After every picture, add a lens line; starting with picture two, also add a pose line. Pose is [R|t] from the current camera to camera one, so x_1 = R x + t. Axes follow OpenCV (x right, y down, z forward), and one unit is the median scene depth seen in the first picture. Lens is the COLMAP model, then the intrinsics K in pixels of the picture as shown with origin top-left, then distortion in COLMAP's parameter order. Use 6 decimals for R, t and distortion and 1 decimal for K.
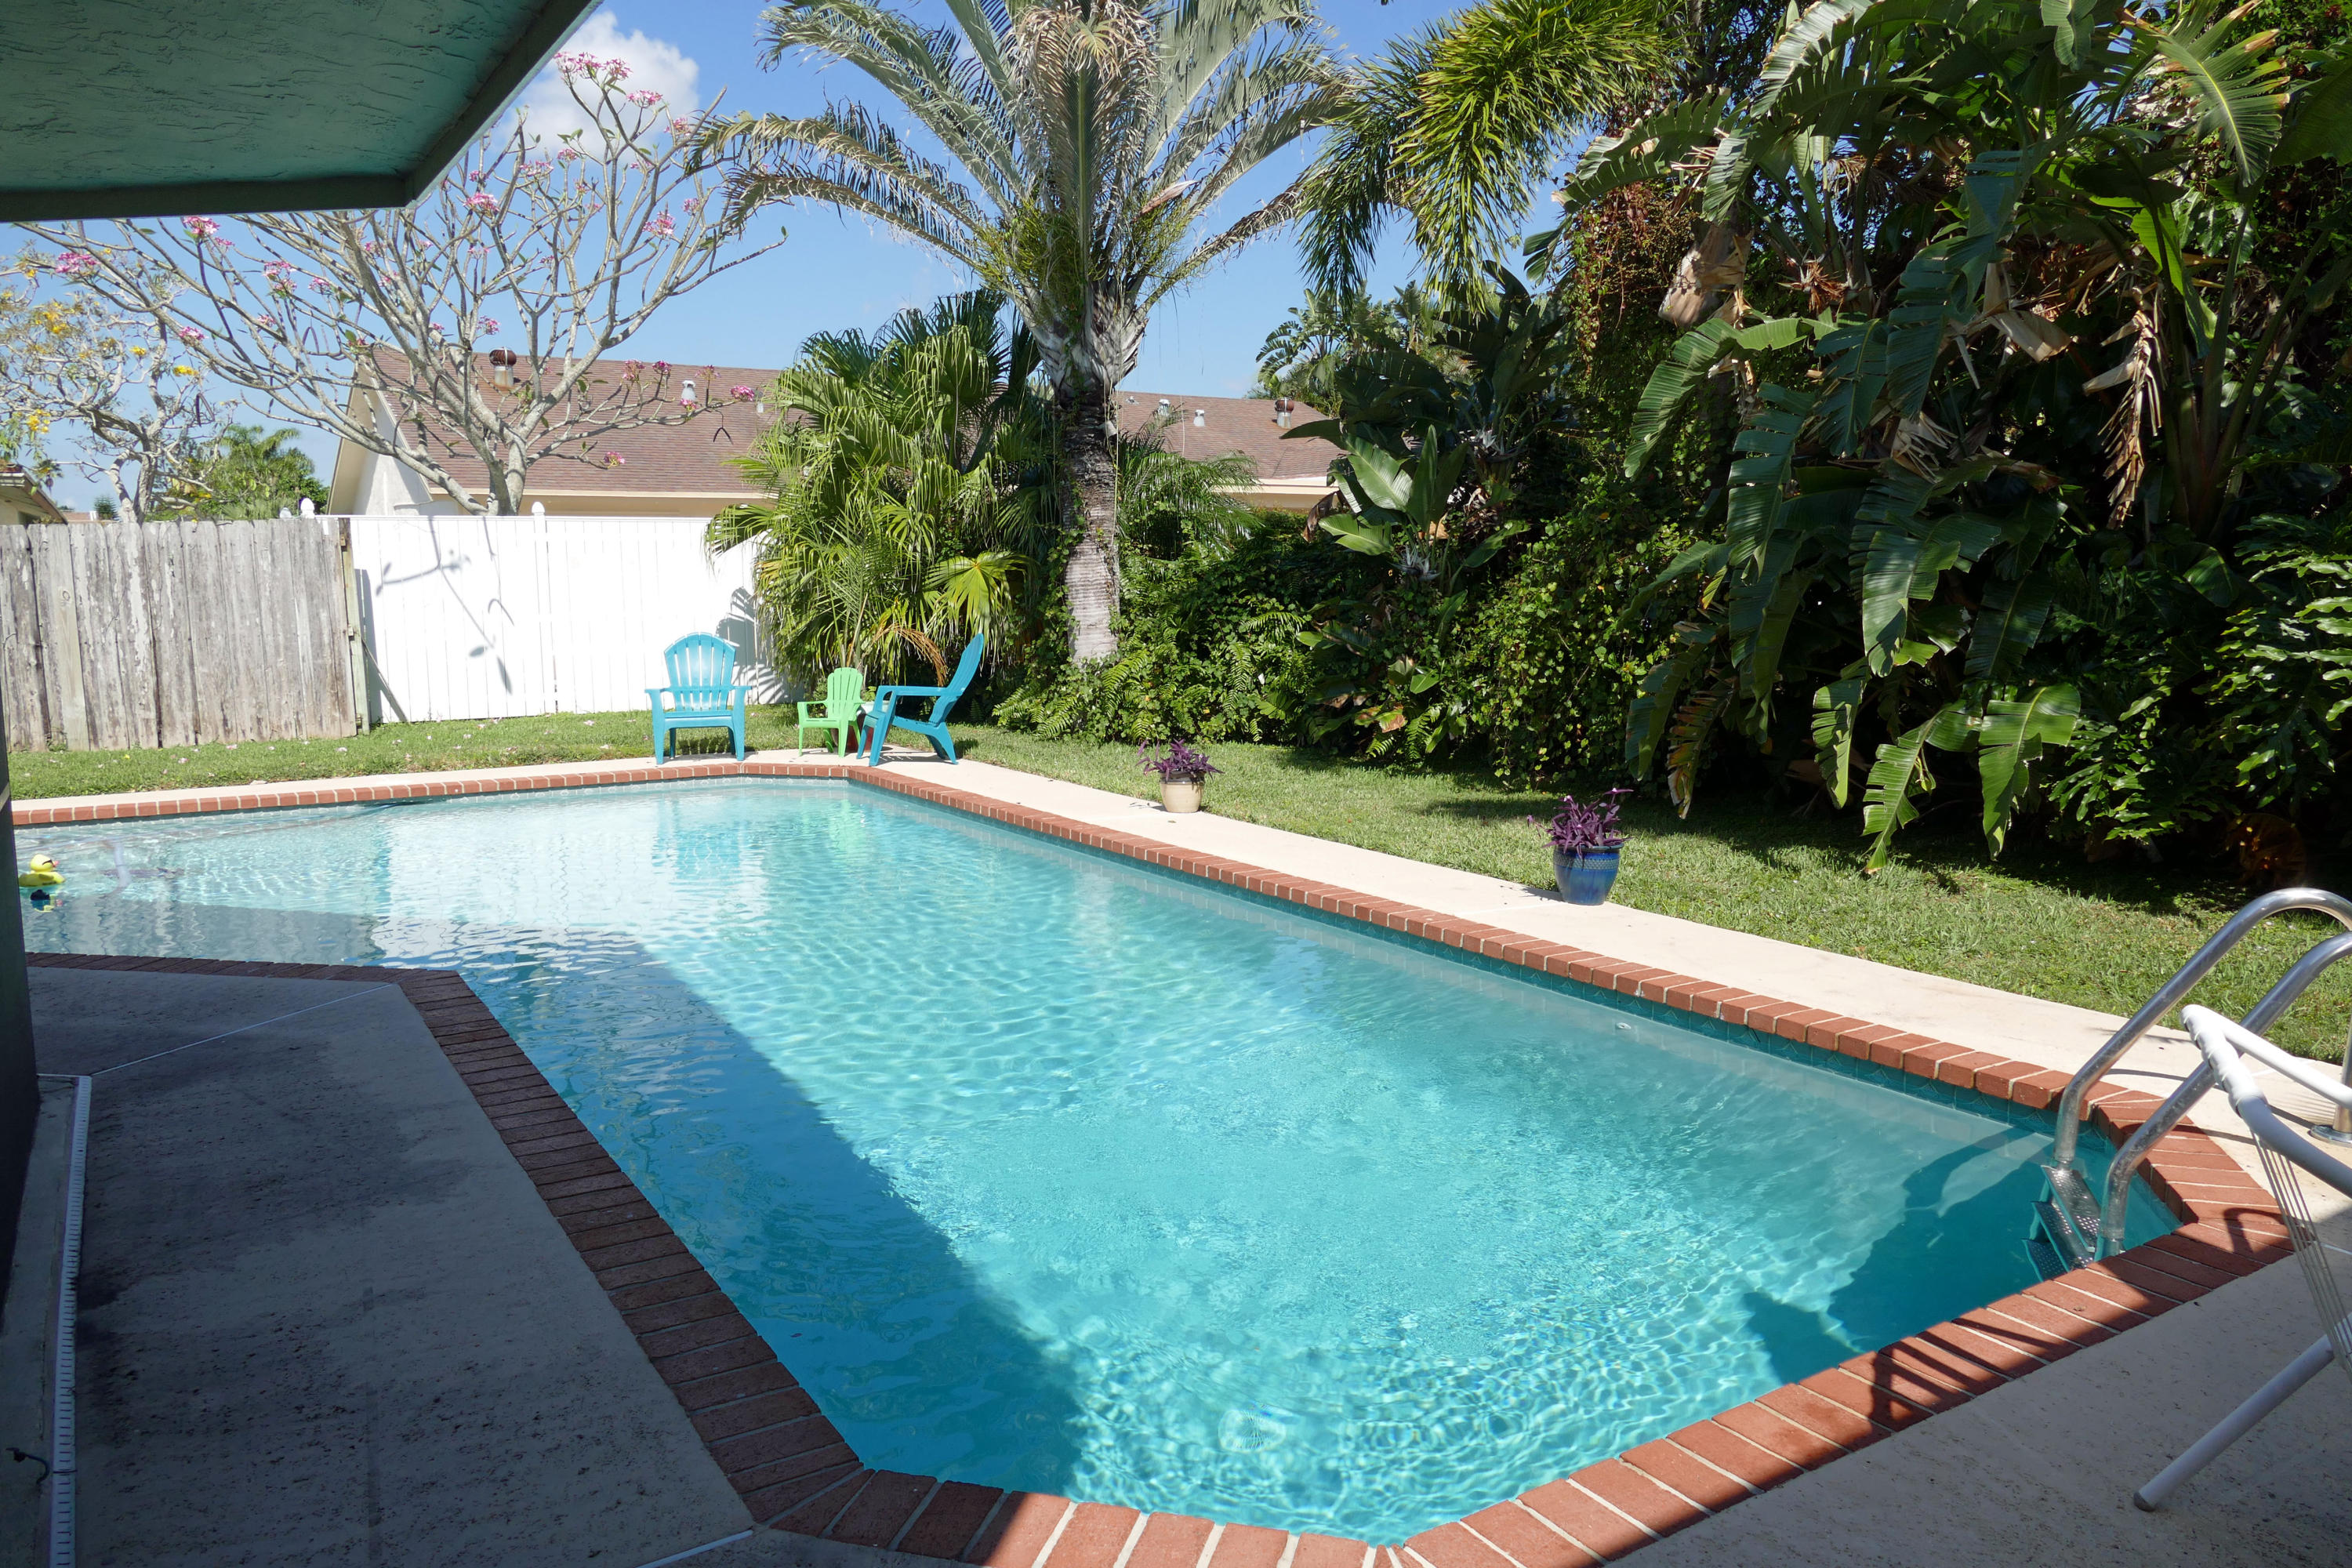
lens RADIAL K [[1677.1, 0, 1176.0], [0, 1677.1, 784.0], [0, 0, 1]] dist [-0.006563, -0.002829]
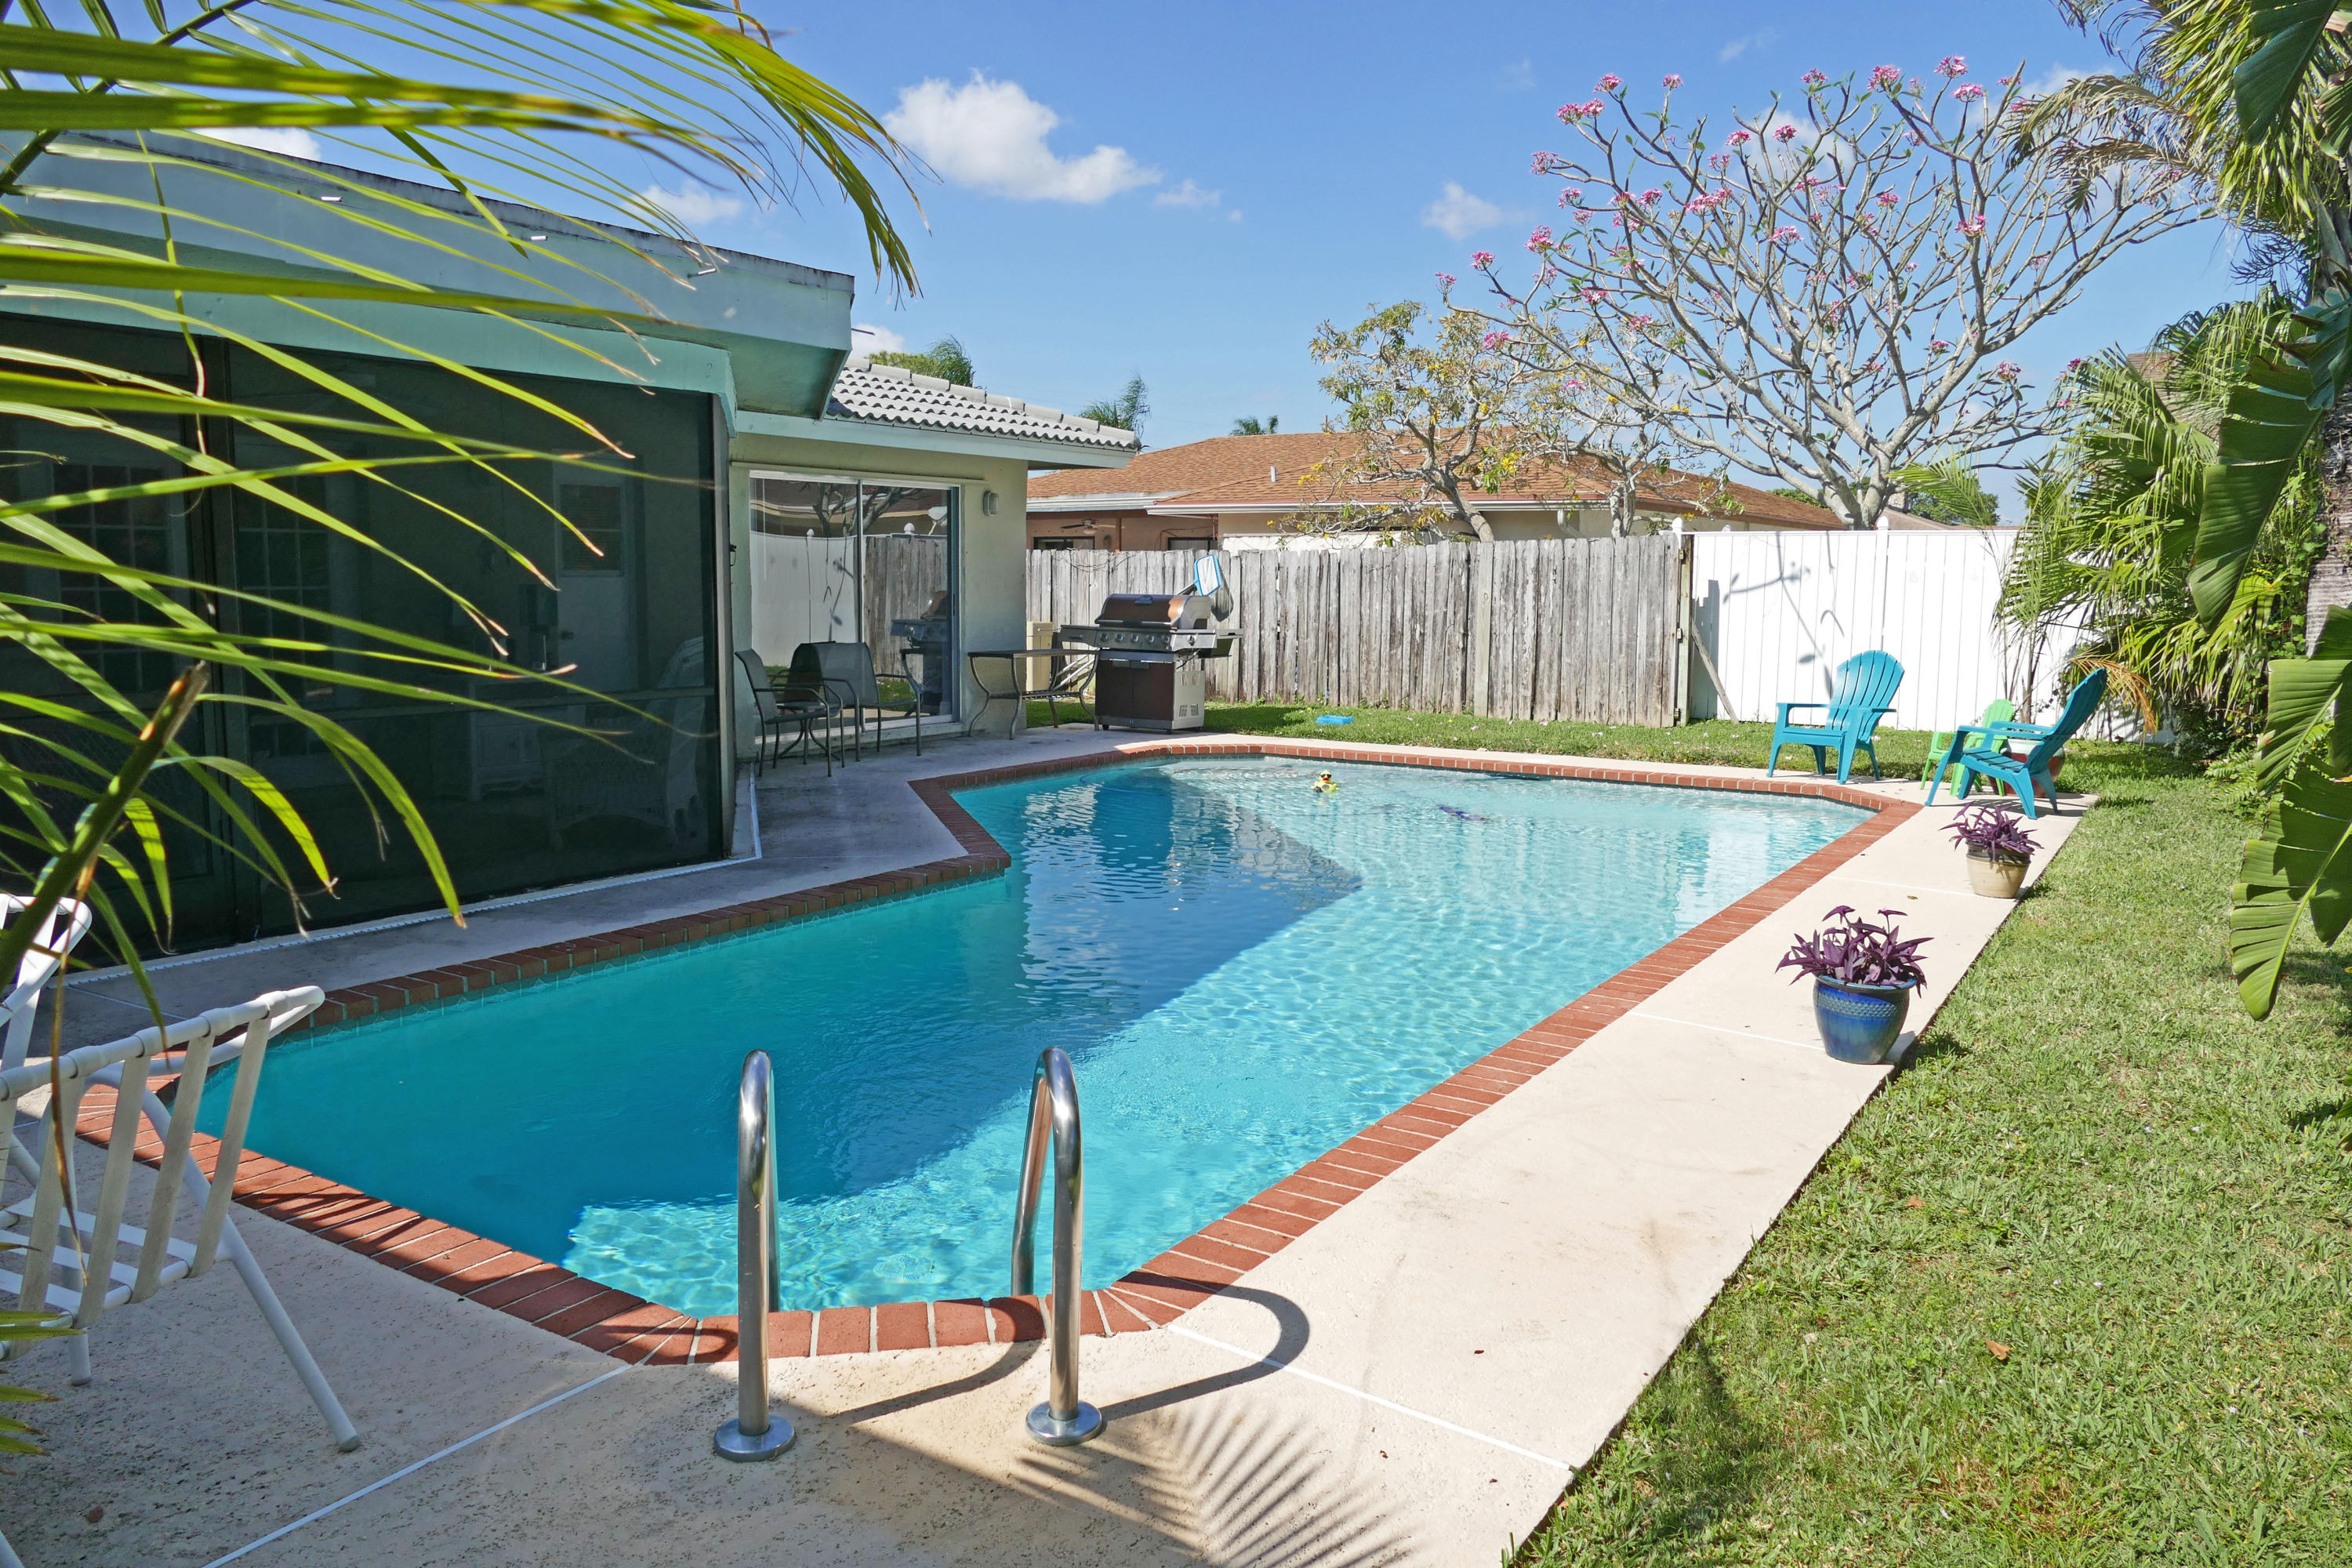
lens RADIAL K [[1696.2, 0, 1176.0], [0, 1696.2, 784.0], [0, 0, 1]] dist [-0.033806, -0.002068]
pose [[0.417670, 0.121212, -0.900477, 0.425366], [-0.125986, 0.989214, 0.074720, -0.035991], [0.899822, 0.082239, 0.428436, 0.229635]]
